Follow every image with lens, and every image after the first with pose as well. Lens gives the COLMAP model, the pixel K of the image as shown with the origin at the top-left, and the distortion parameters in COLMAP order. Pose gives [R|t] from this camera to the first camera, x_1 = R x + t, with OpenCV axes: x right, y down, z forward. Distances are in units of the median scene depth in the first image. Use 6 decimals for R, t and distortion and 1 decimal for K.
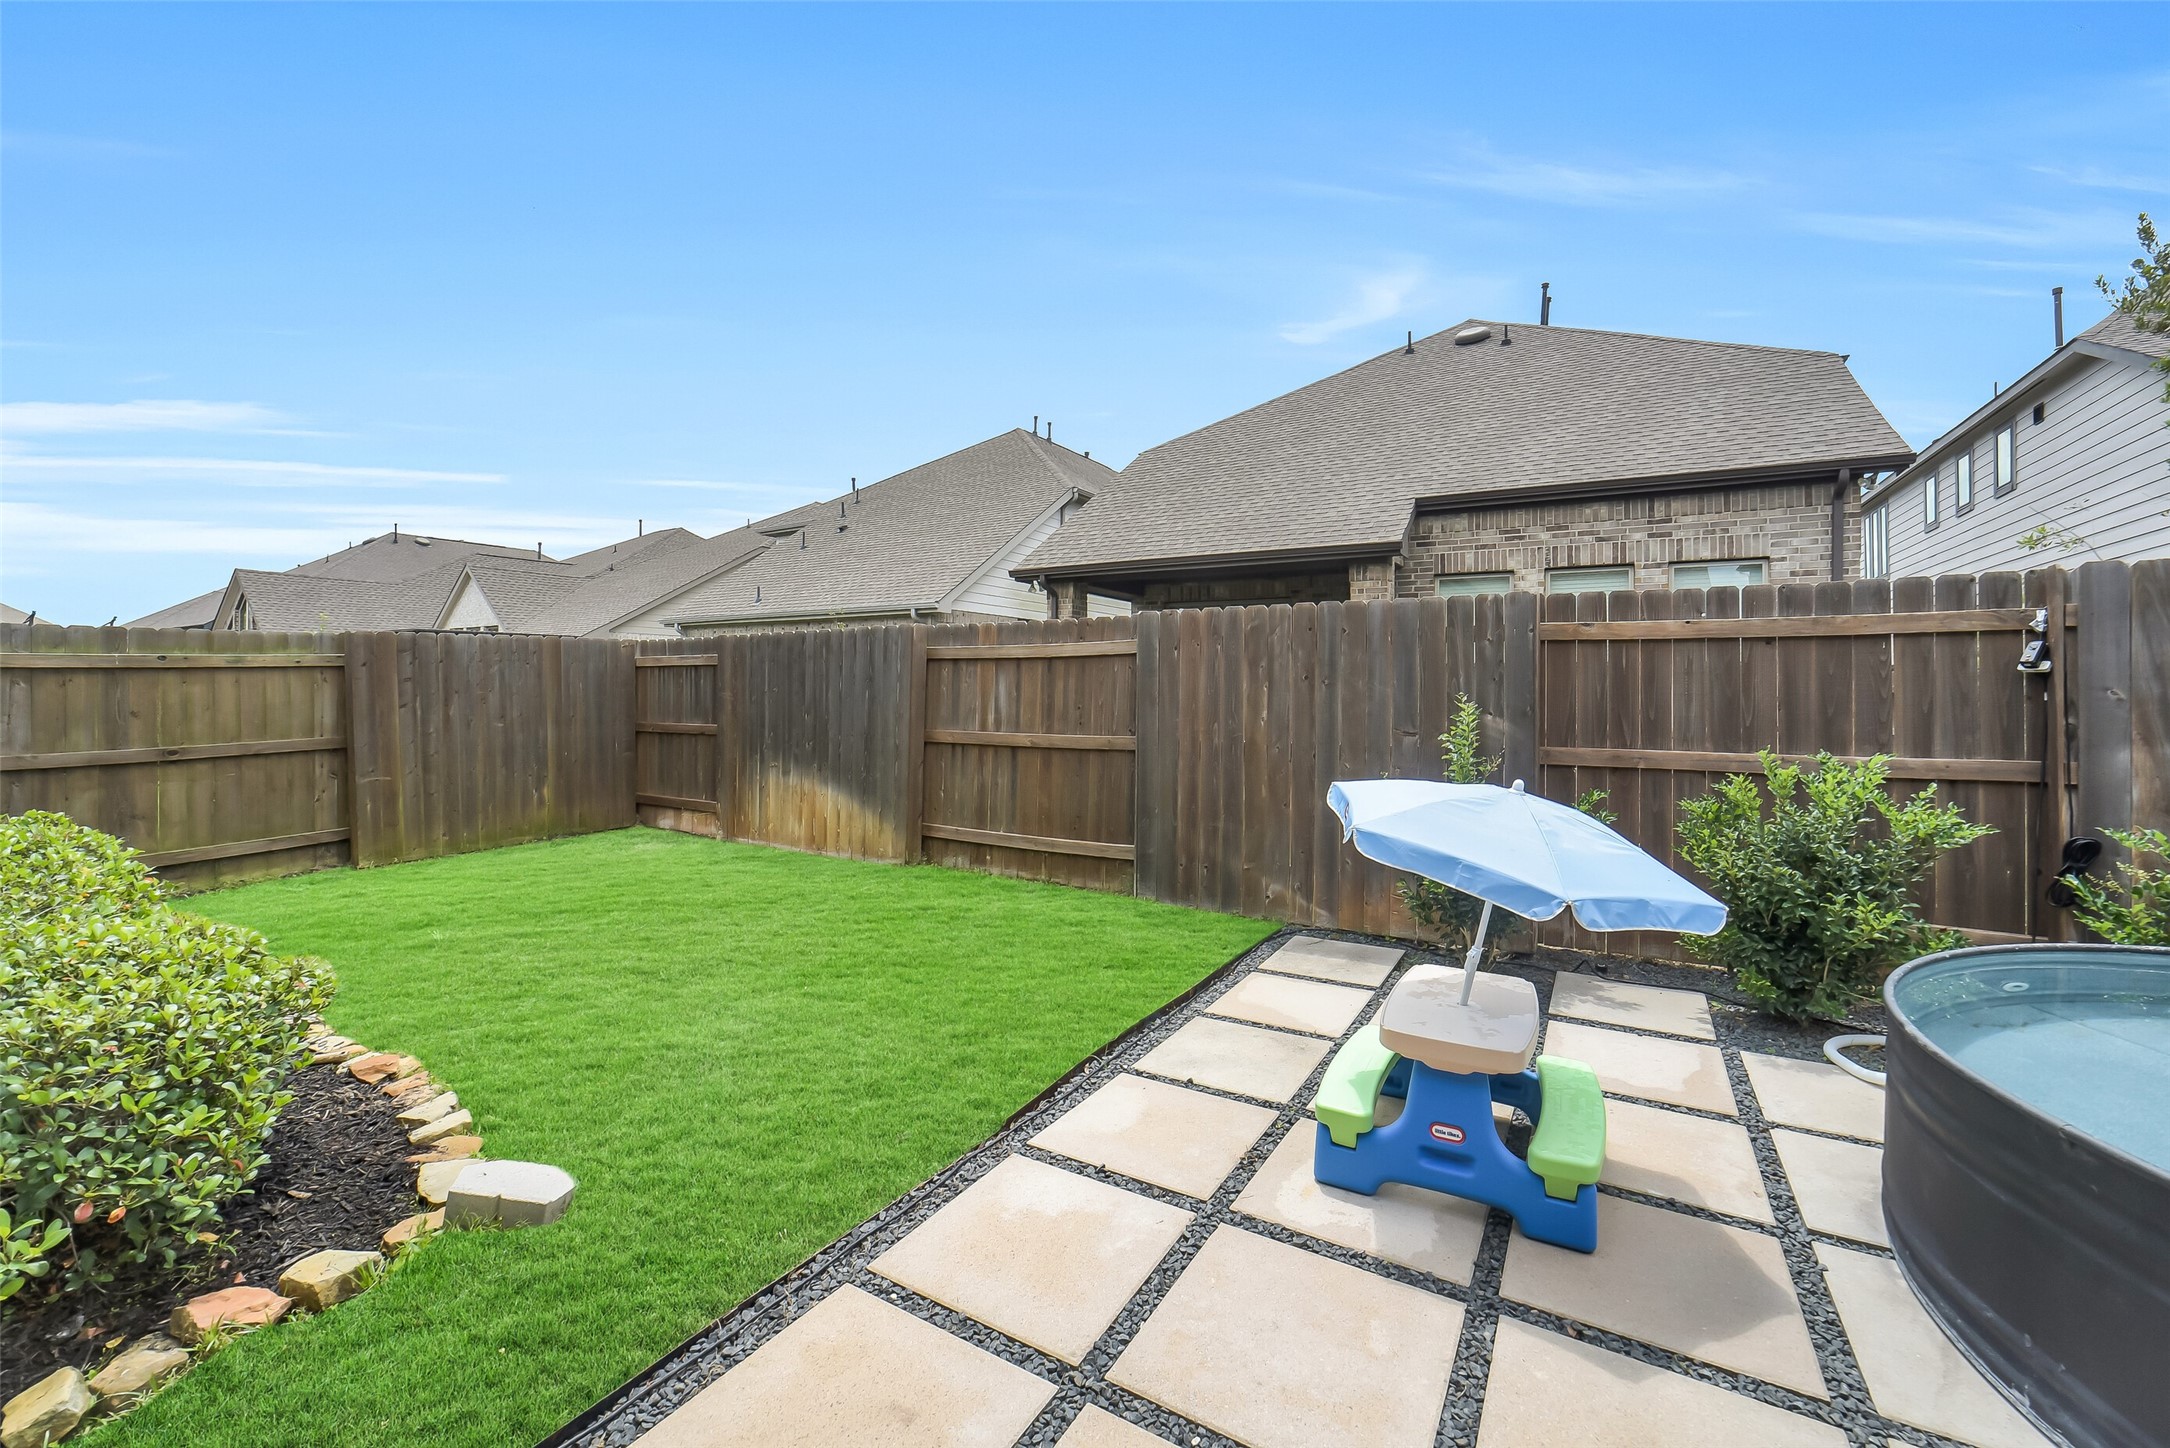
lens RADIAL K [[868.6, 0, 1096.8], [0, 868.6, 698.2], [0, 0, 1]] dist [-0.039892, 0.009726]
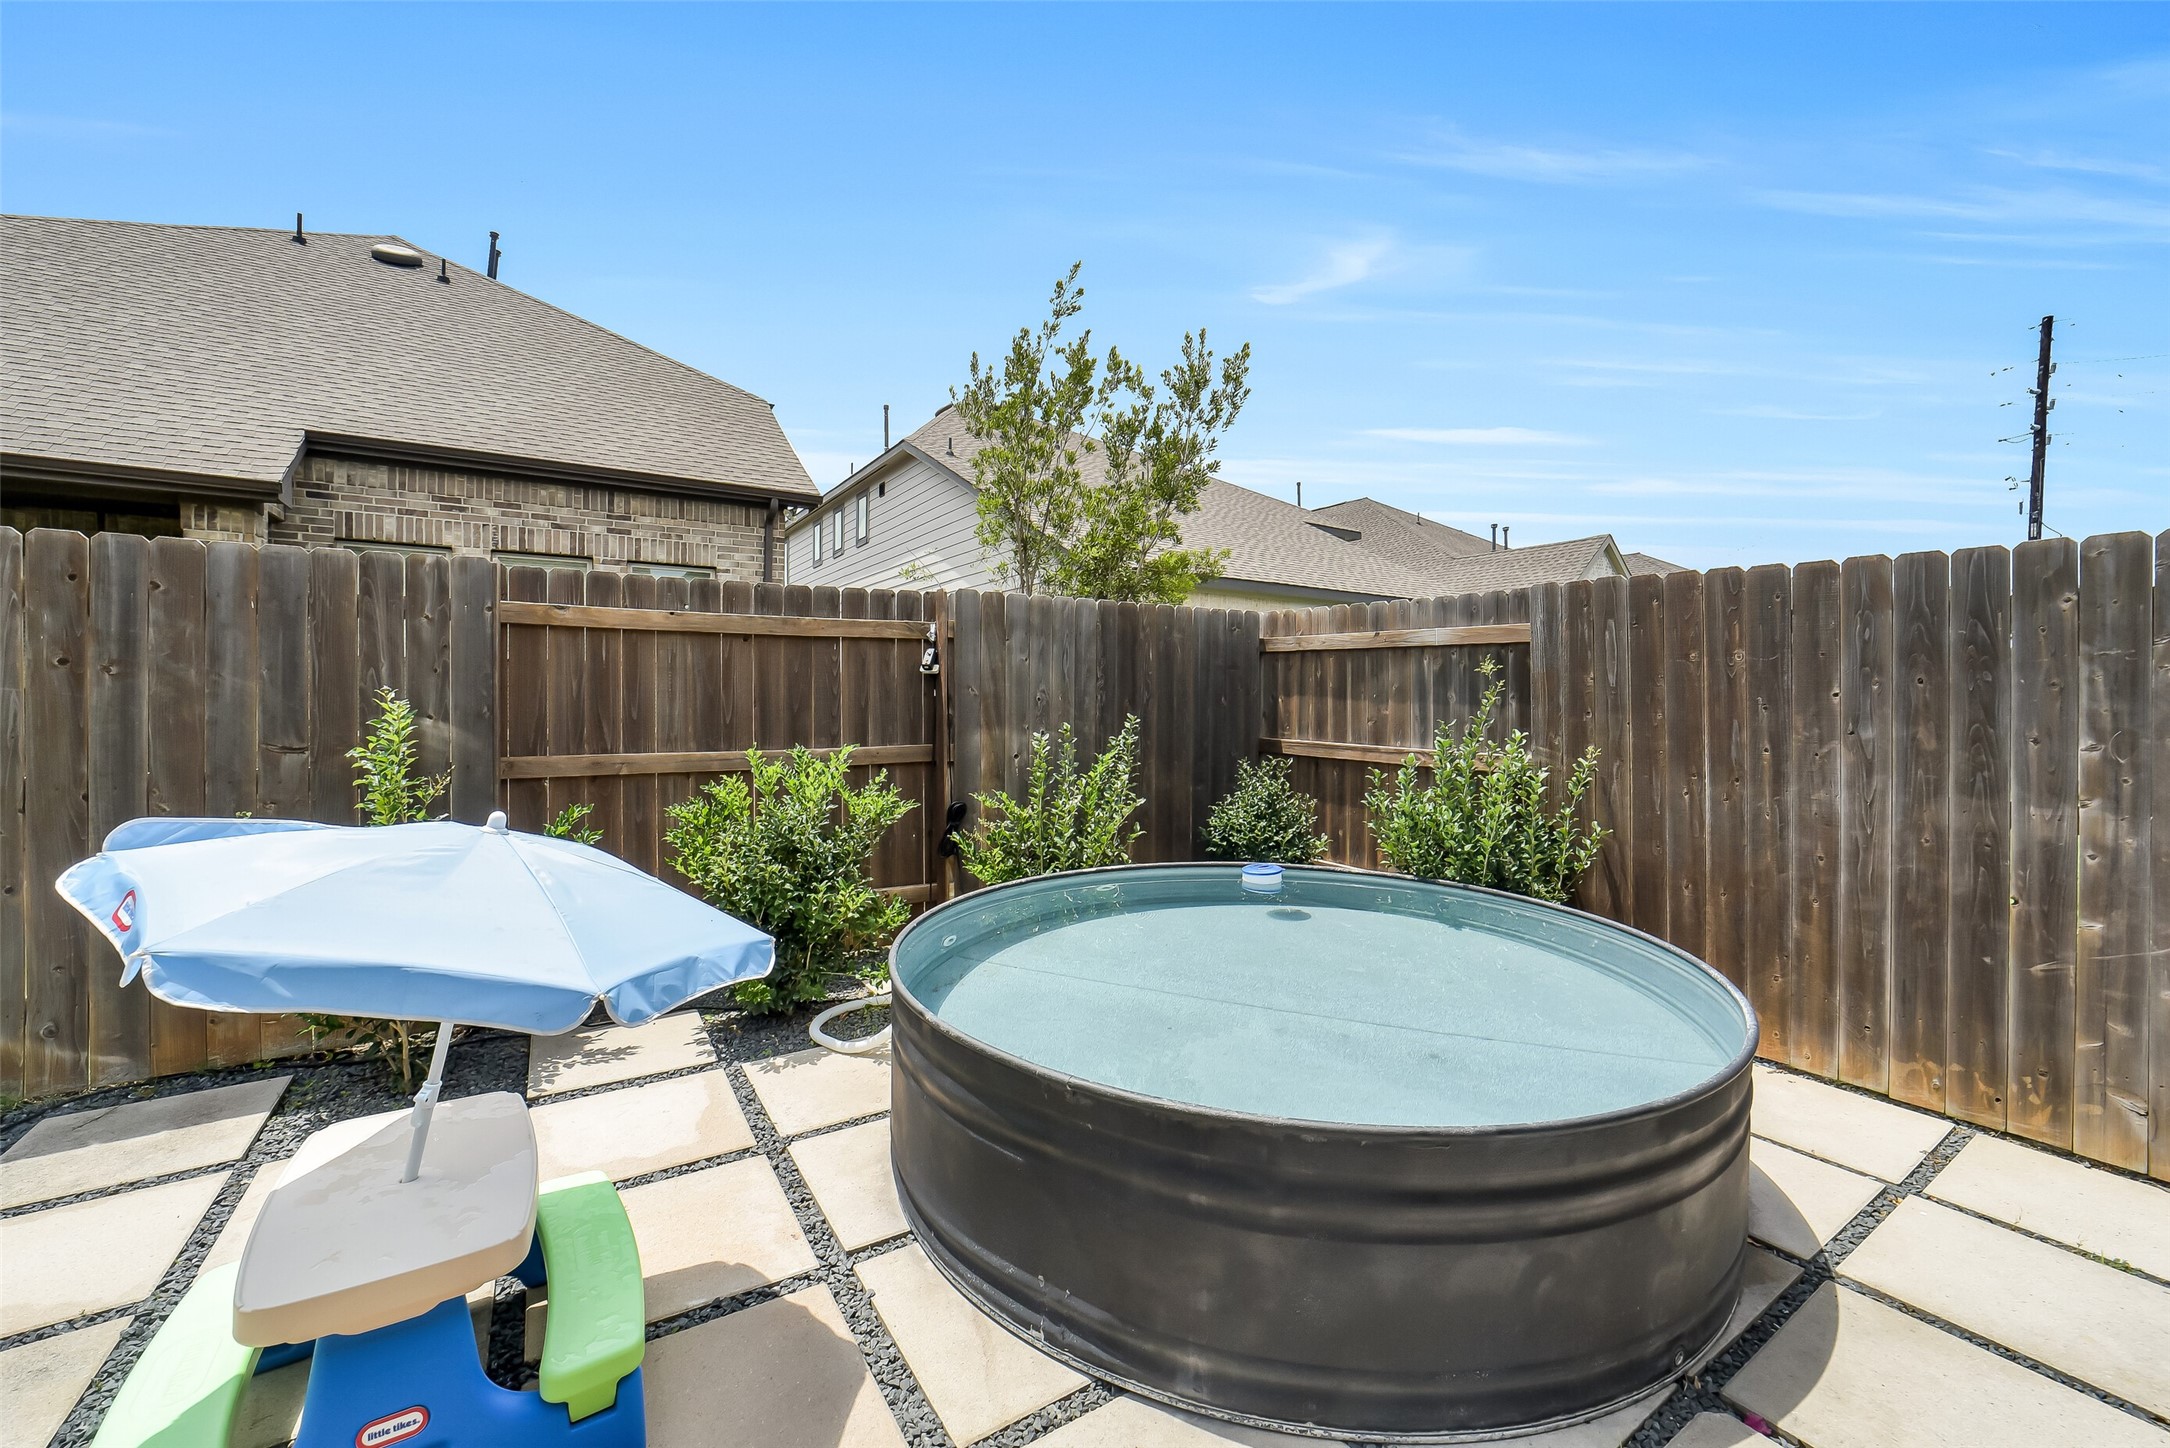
lens RADIAL K [[868.6, 0, 1096.8], [0, 868.6, 698.2], [0, 0, 1]] dist [-0.039892, 0.009726]
pose [[0.447962, -0.004023, 0.894043, 0.068535], [0.008009, 0.999968, 0.000486, 0.006734], [-0.894016, 0.006943, 0.447980, 0.182453]]
